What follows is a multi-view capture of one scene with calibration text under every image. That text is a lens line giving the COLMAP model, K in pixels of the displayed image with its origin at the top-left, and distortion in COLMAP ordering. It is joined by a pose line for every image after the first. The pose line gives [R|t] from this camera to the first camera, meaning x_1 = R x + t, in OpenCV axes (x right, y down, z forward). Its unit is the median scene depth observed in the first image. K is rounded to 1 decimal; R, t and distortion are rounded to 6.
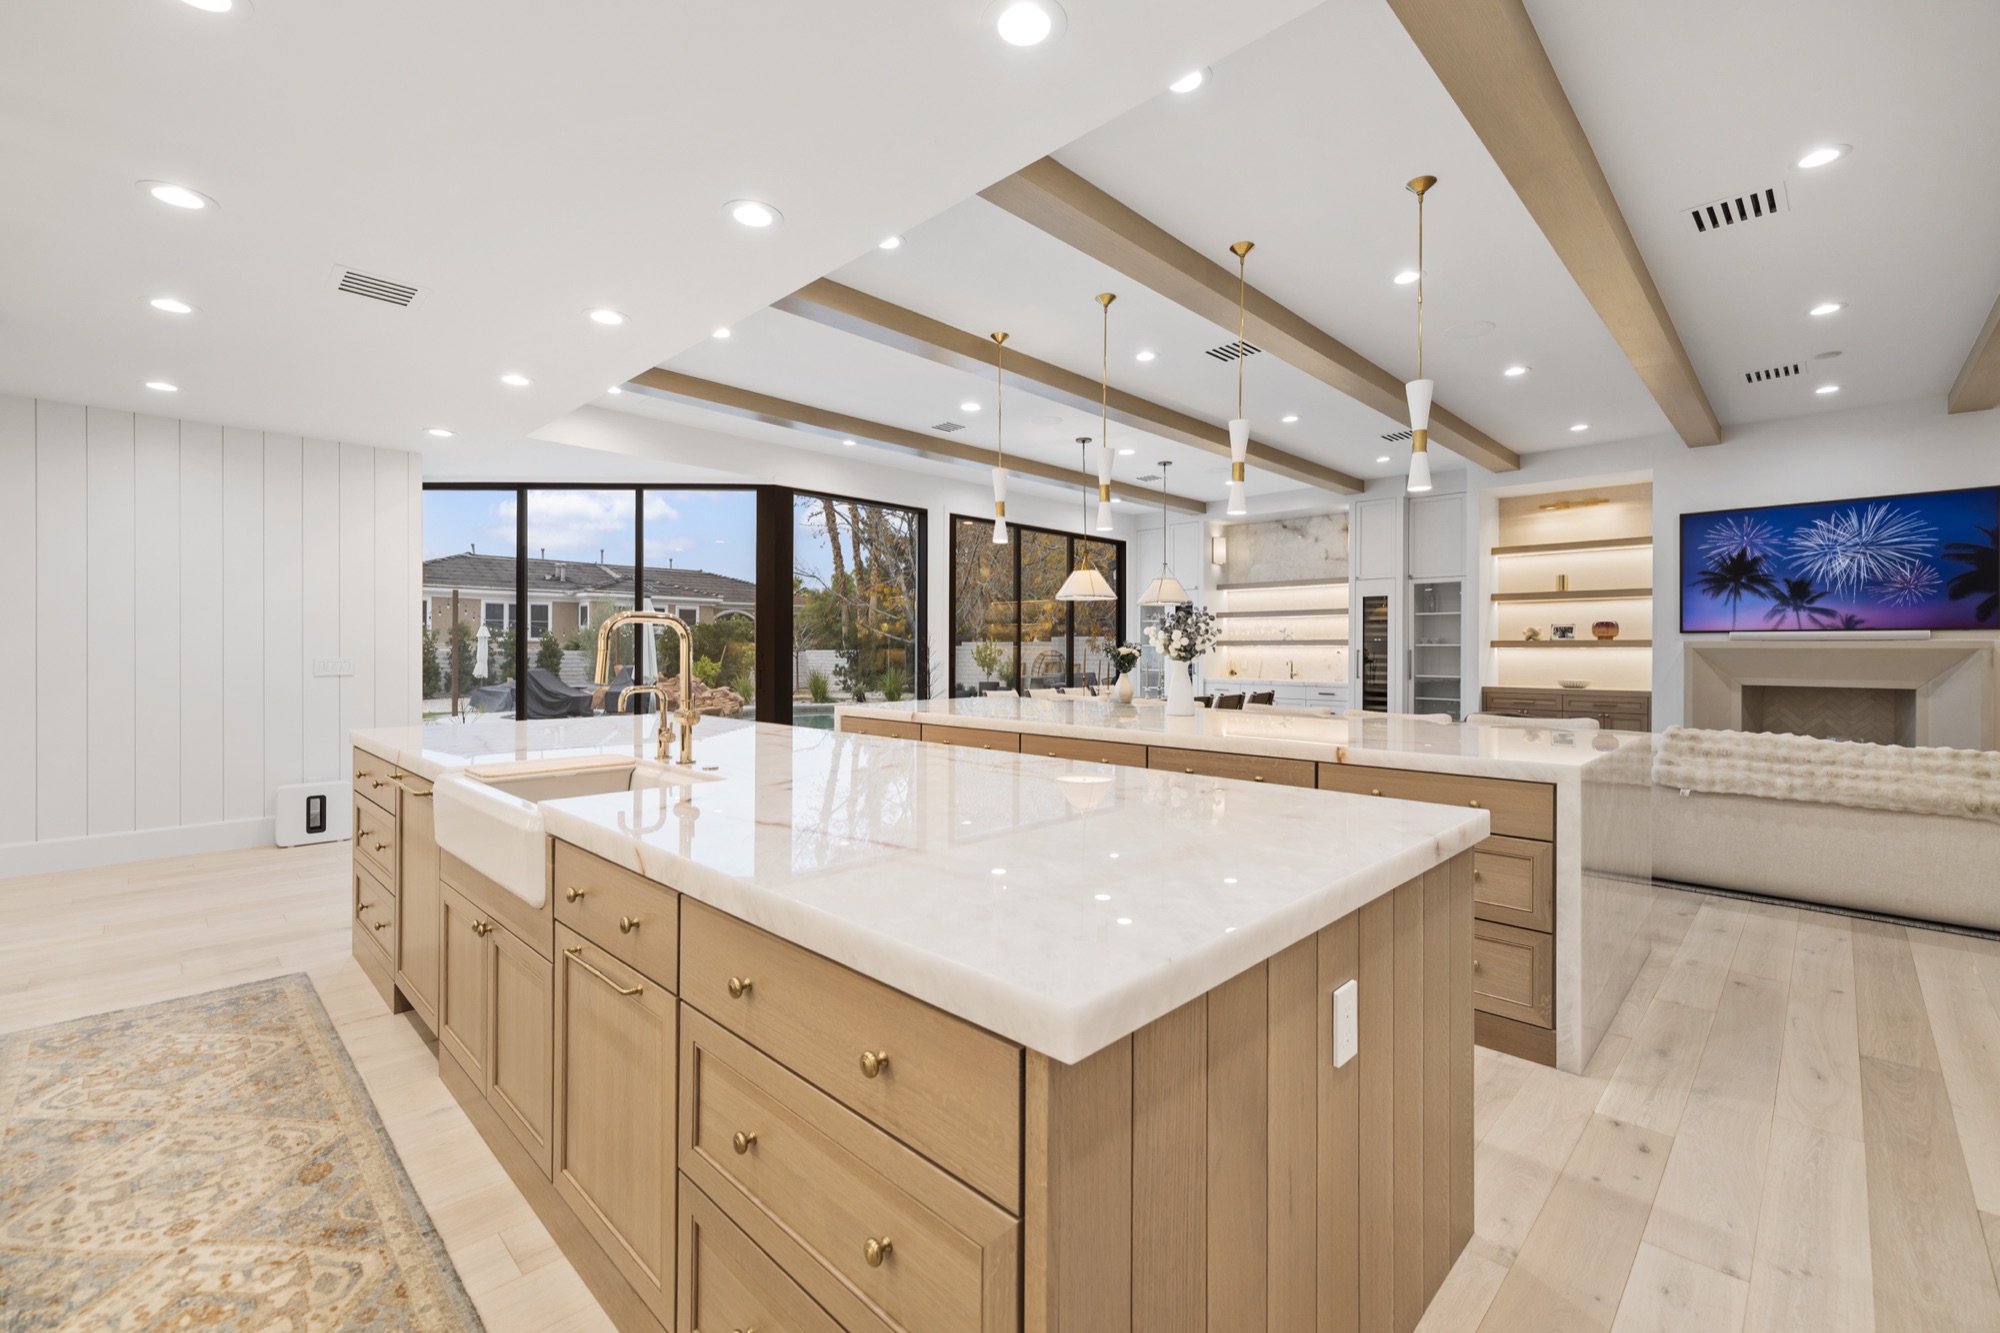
lens RADIAL K [[842.1, 0, 997.4], [0, 842.1, 655.3], [0, 0, 1]] dist [0.001364, -0.000066]
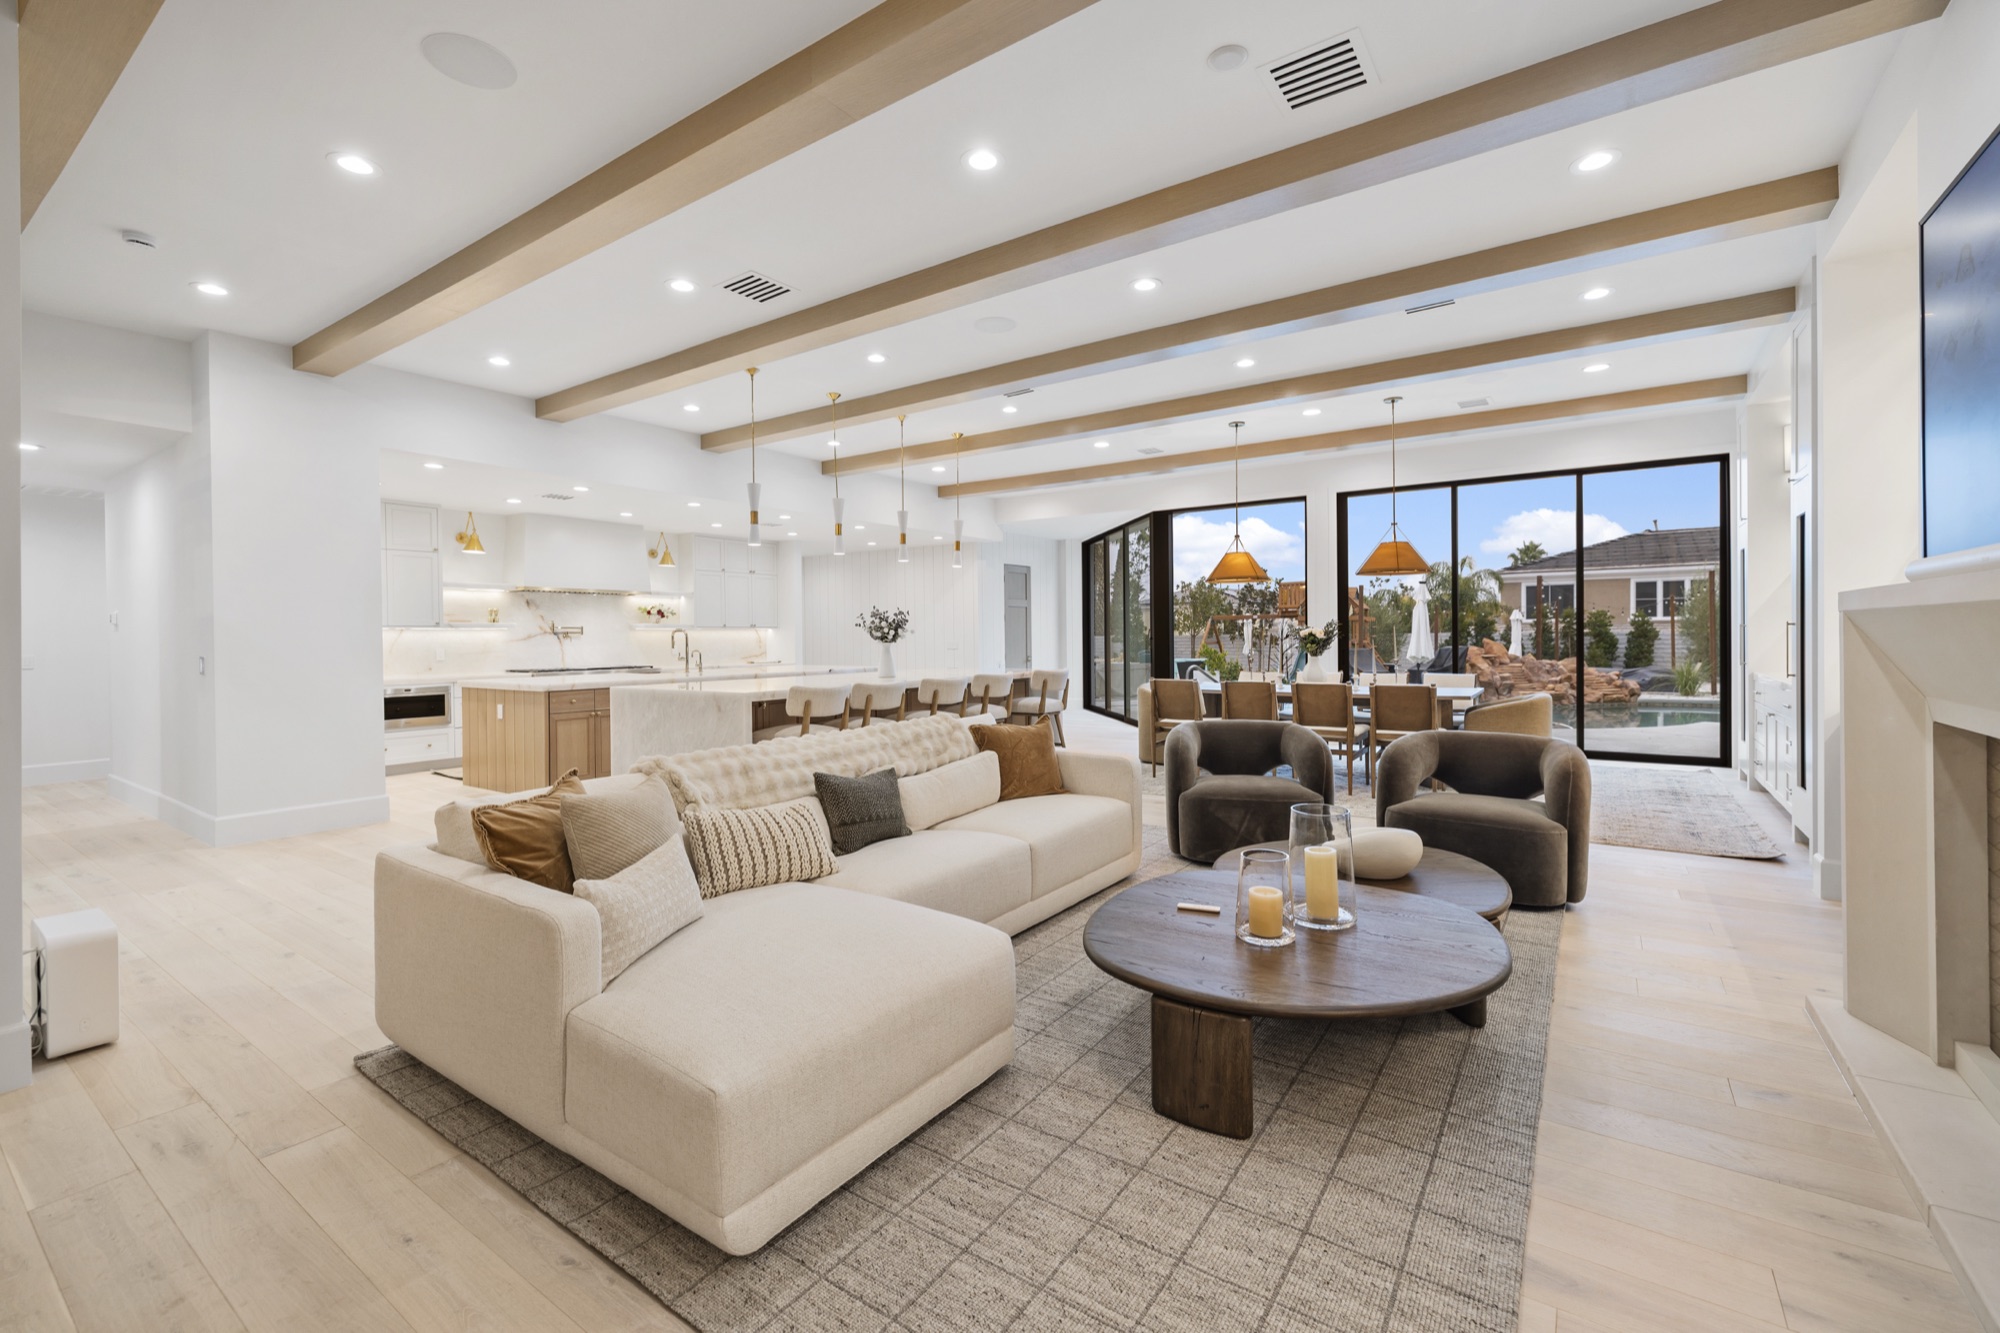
lens RADIAL K [[844.2, 0, 1003.4], [0, 844.2, 651.4], [0, 0, 1]] dist [0.000926, -0.000359]
pose [[0.169337, 0.011863, -0.985487, 1.158739], [0.006032, 0.999896, 0.013073, 0.001904], [0.985540, -0.008158, 0.169248, 0.605808]]
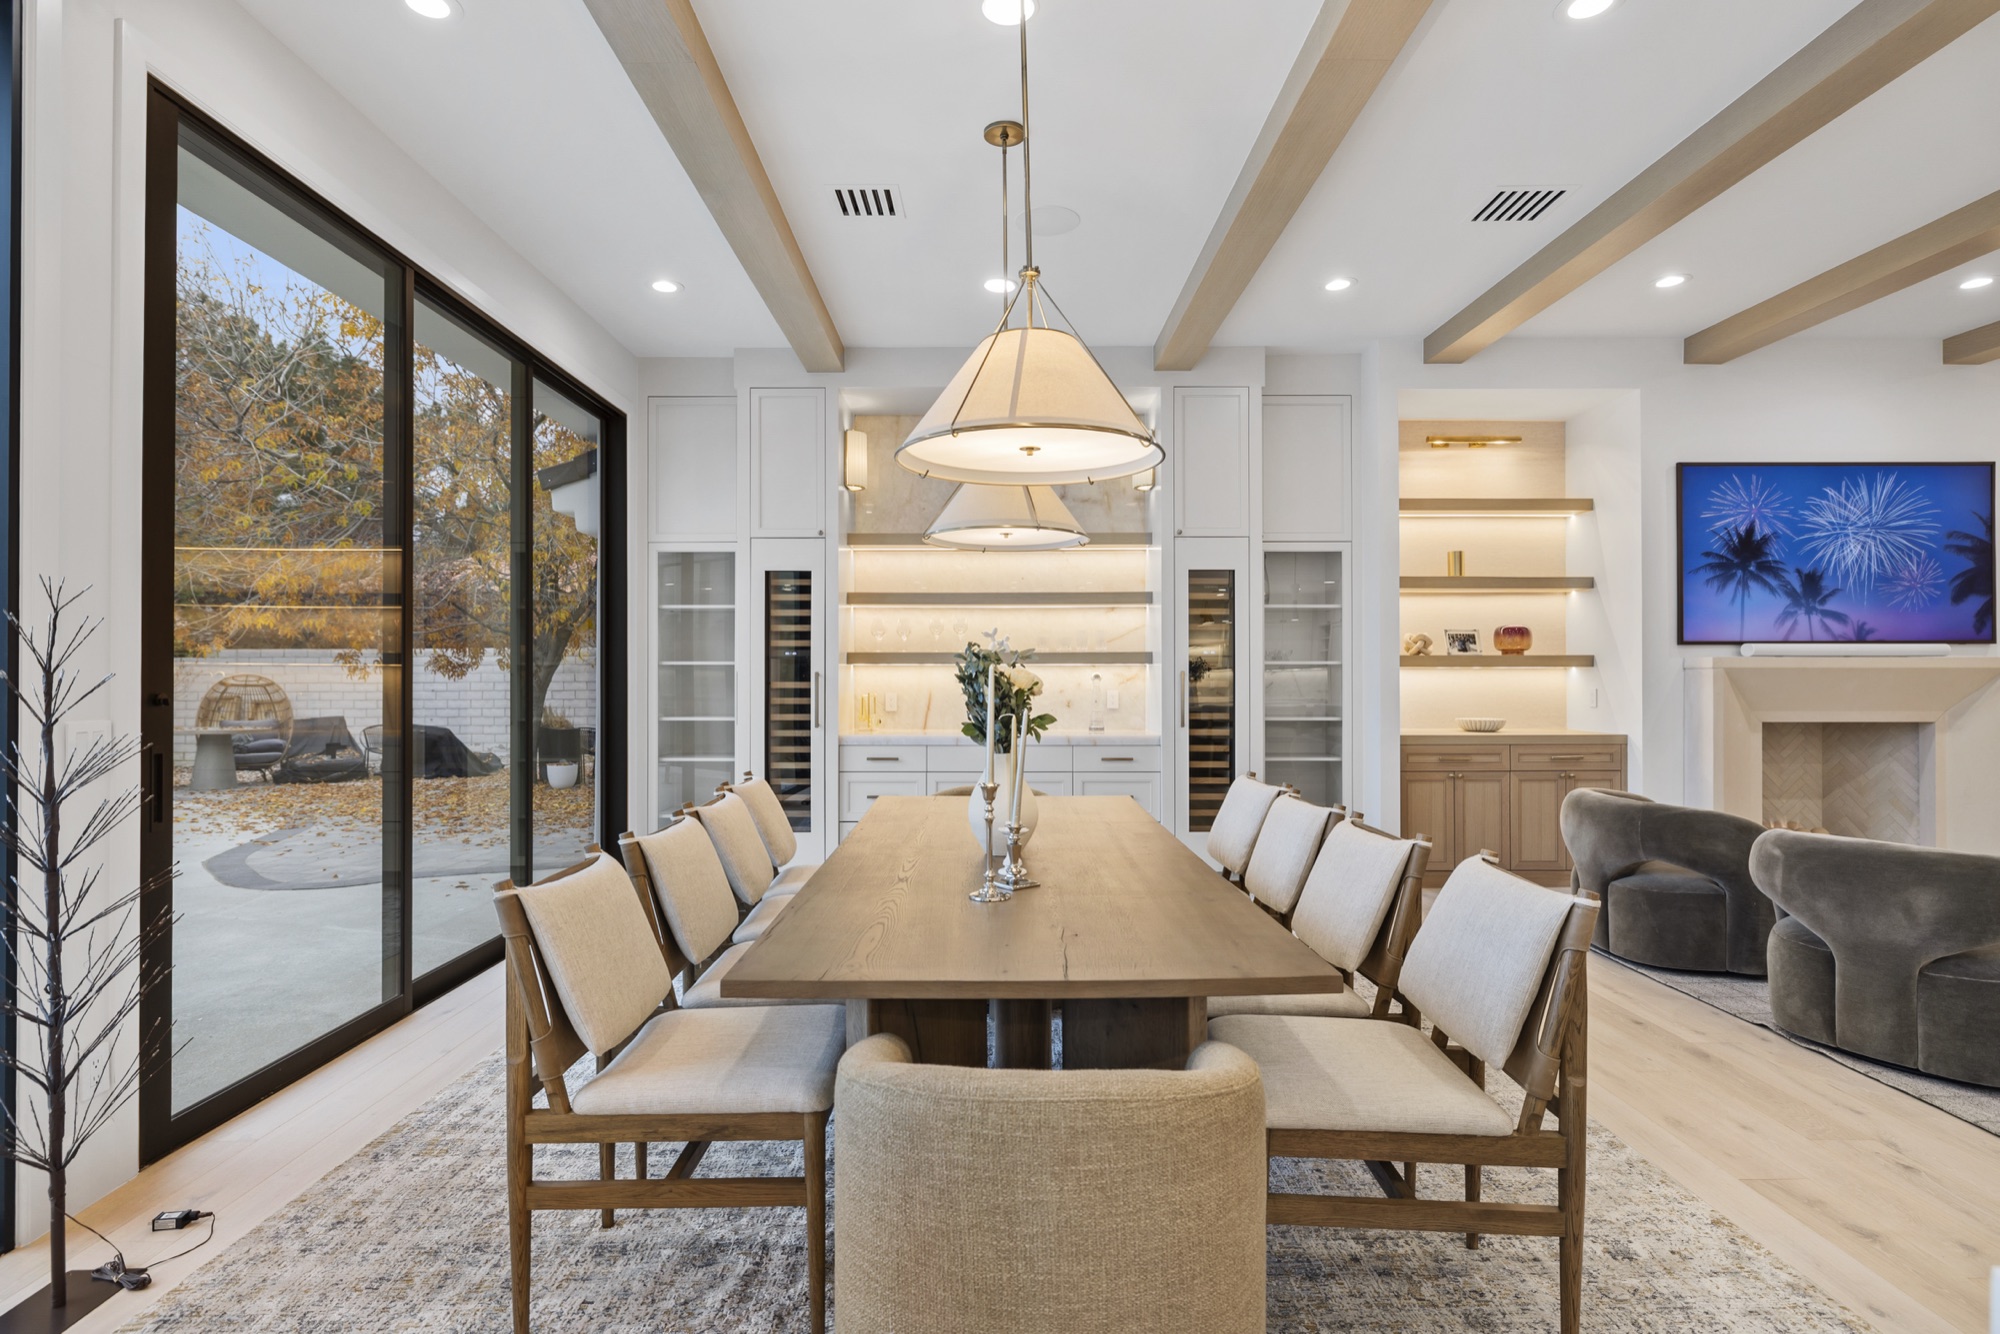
lens RADIAL K [[991.3, 0, 995.5], [0, 991.3, 667.5], [0, 0, 1]] dist [-0.000184, -0.001162]
pose [[0.709820, 0.000819, 0.704383, -0.113714], [0.007022, 0.999941, -0.008239, -0.006457], [-0.704348, 0.010795, 0.709772, 0.886847]]
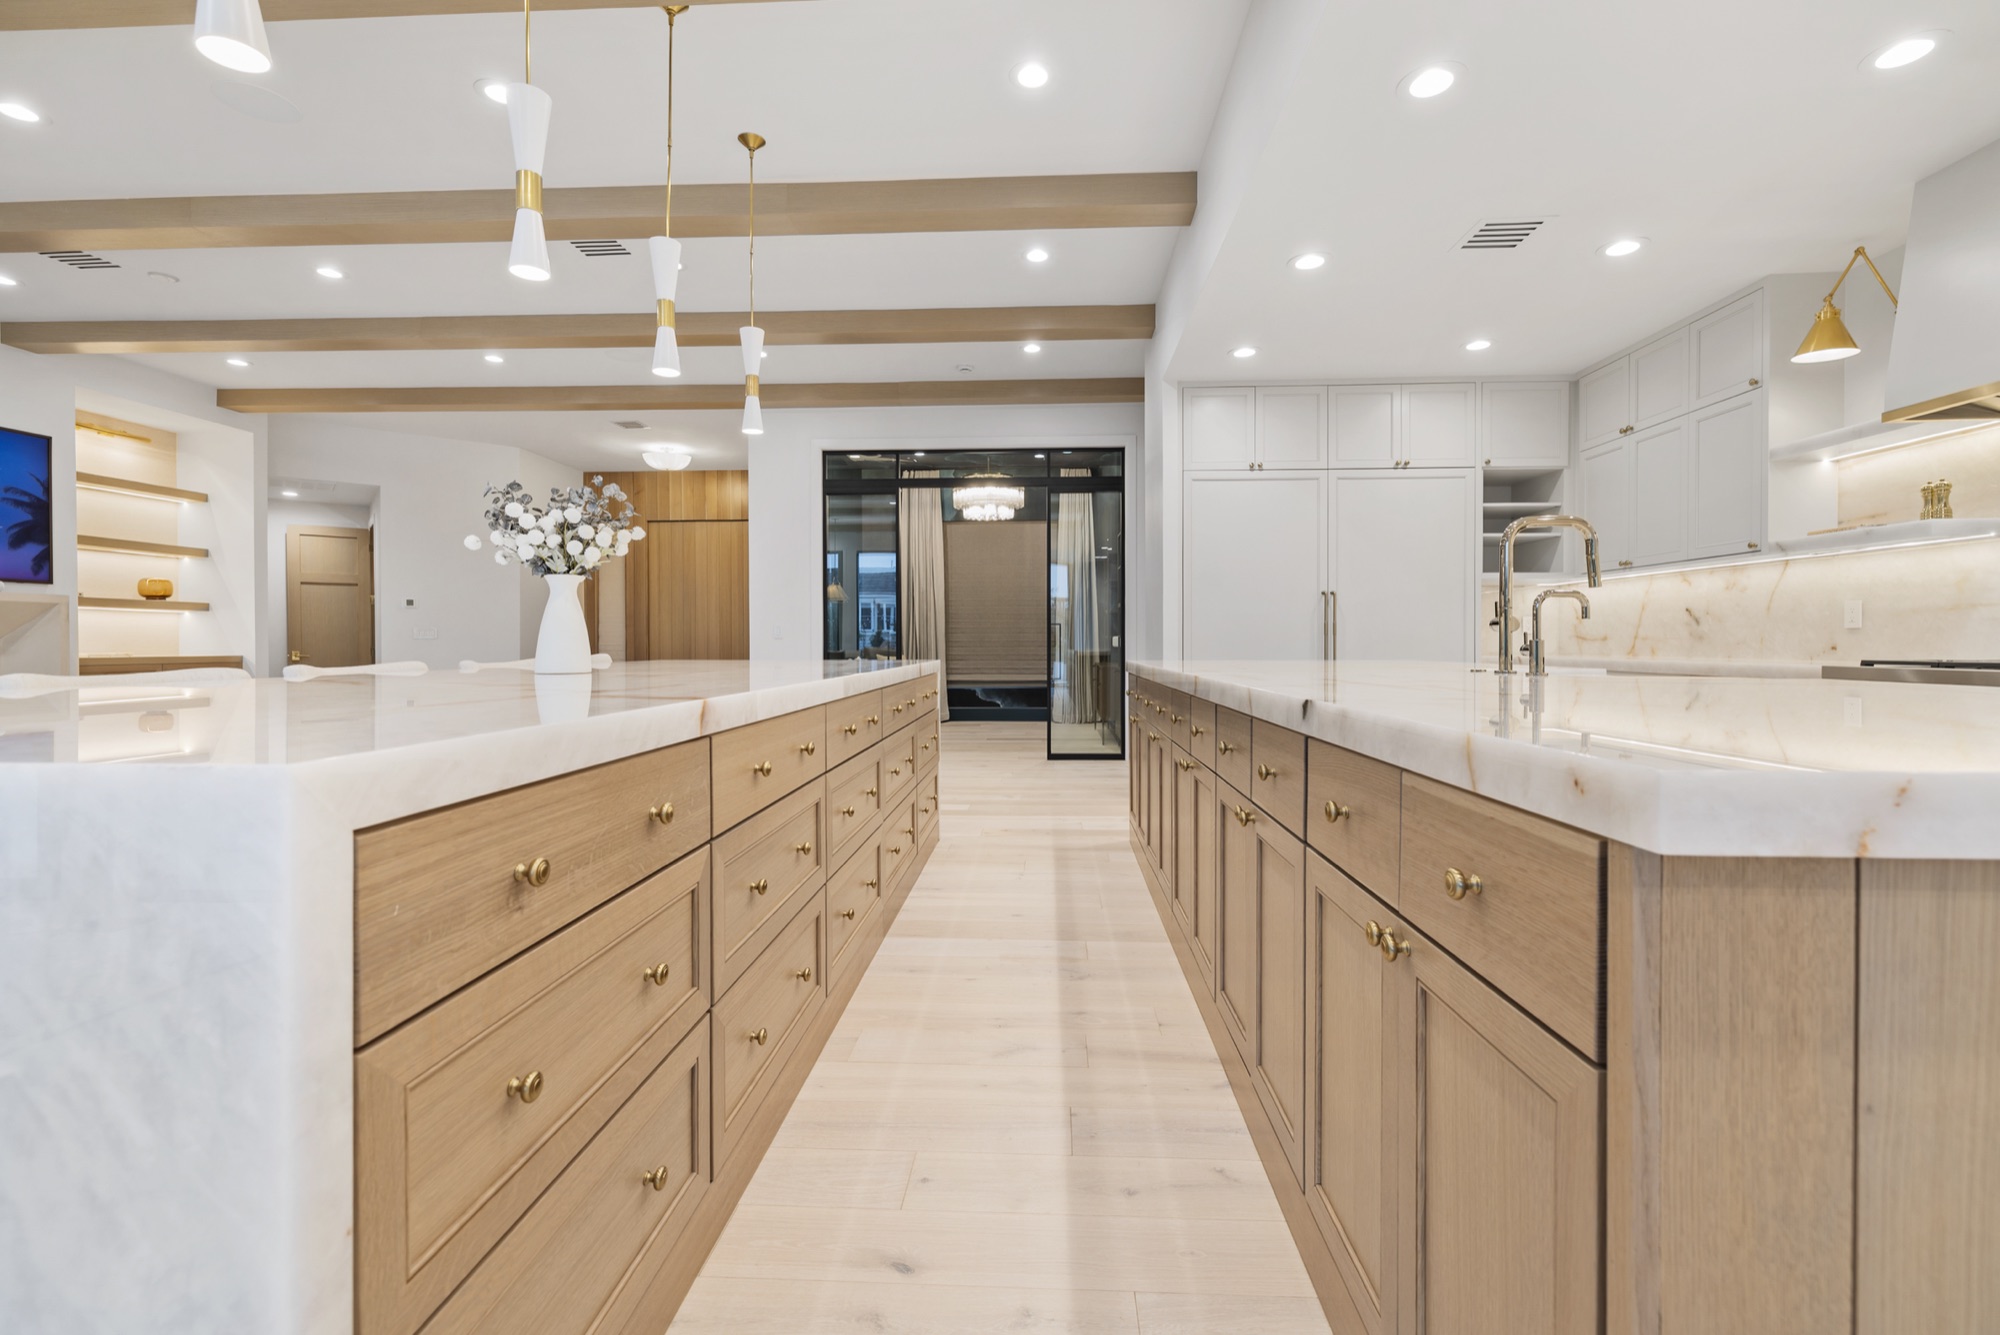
lens RADIAL K [[854.1, 0, 1009.8], [0, 854.1, 647.1], [0, 0, 1]] dist [0.001095, -0.000419]
pose [[-0.667436, -0.006112, 0.744642, -0.257045], [0.002970, 0.999937, 0.010870, 0.030949], [-0.744662, 0.009466, -0.667375, 0.739287]]
